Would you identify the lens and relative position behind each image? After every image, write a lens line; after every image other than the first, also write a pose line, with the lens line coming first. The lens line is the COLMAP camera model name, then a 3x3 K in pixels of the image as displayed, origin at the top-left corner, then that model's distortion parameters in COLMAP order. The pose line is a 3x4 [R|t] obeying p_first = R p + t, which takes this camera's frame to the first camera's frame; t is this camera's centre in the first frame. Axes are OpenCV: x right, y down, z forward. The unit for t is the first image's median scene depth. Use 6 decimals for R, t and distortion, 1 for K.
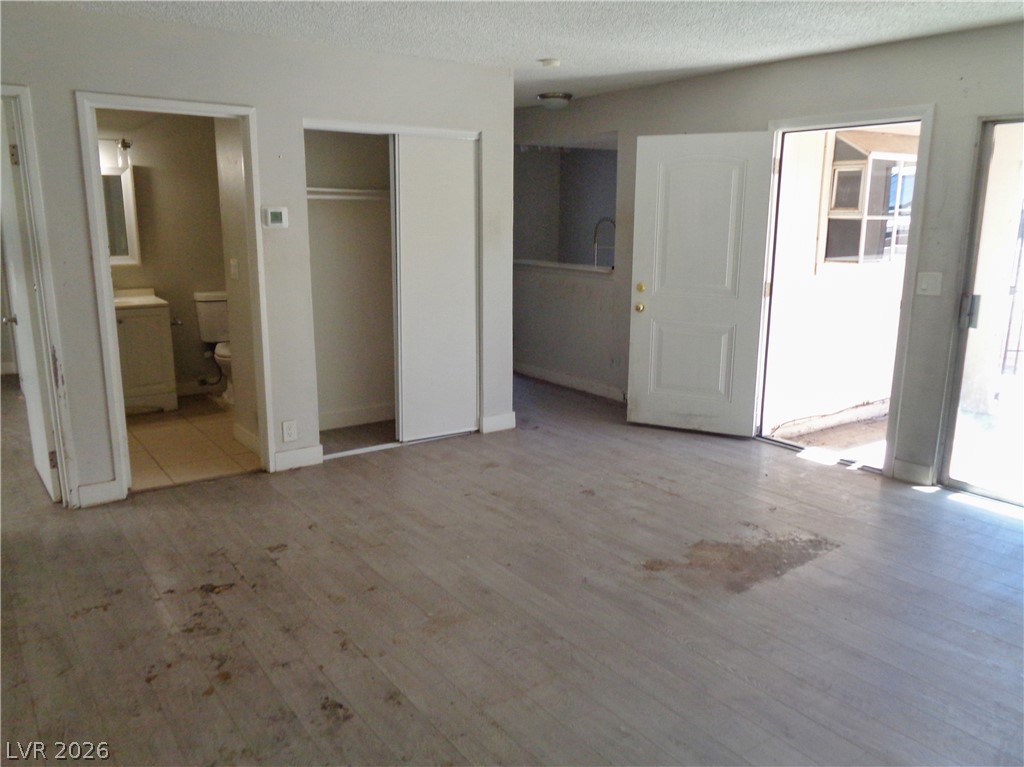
lens RADIAL K [[766.8, 0, 512.7], [0, 766.8, 382.4], [0, 0, 1]] dist [0.001299, 0.002598]
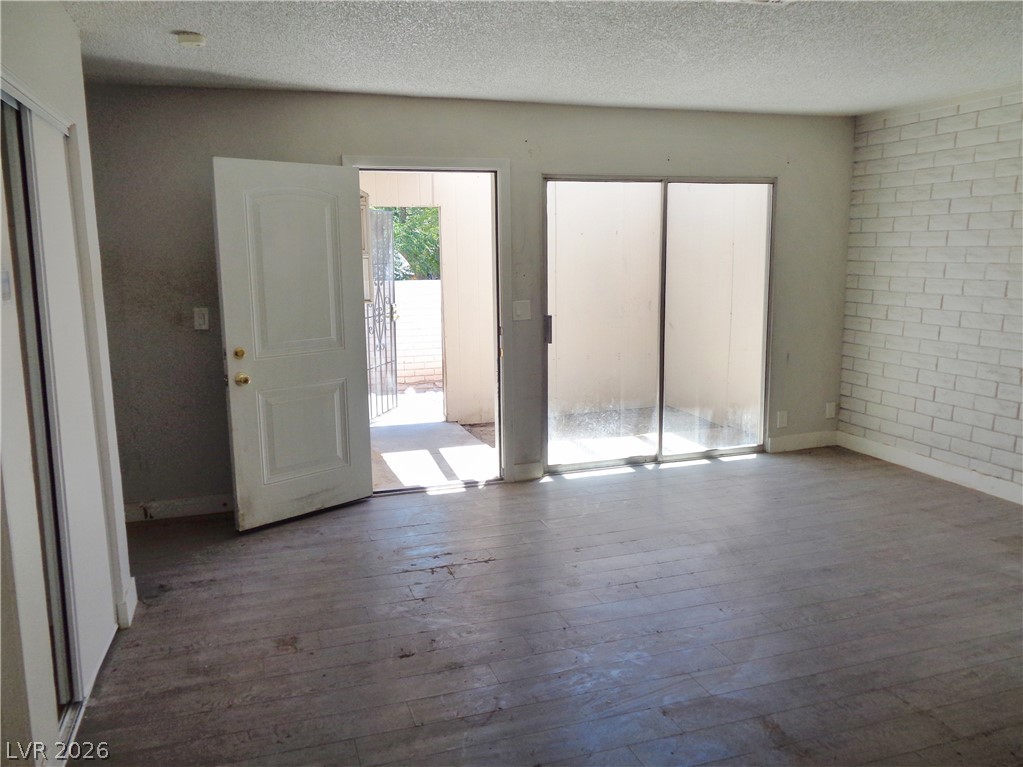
lens RADIAL K [[797.8, 0, 510.5], [0, 797.8, 381.9], [0, 0, 1]] dist [-0.001662, -0.000398]
pose [[0.312127, -0.163992, 0.935780, -0.542660], [0.220349, 0.970626, 0.096601, -0.124165], [-0.924134, 0.176047, 0.339094, 0.536034]]
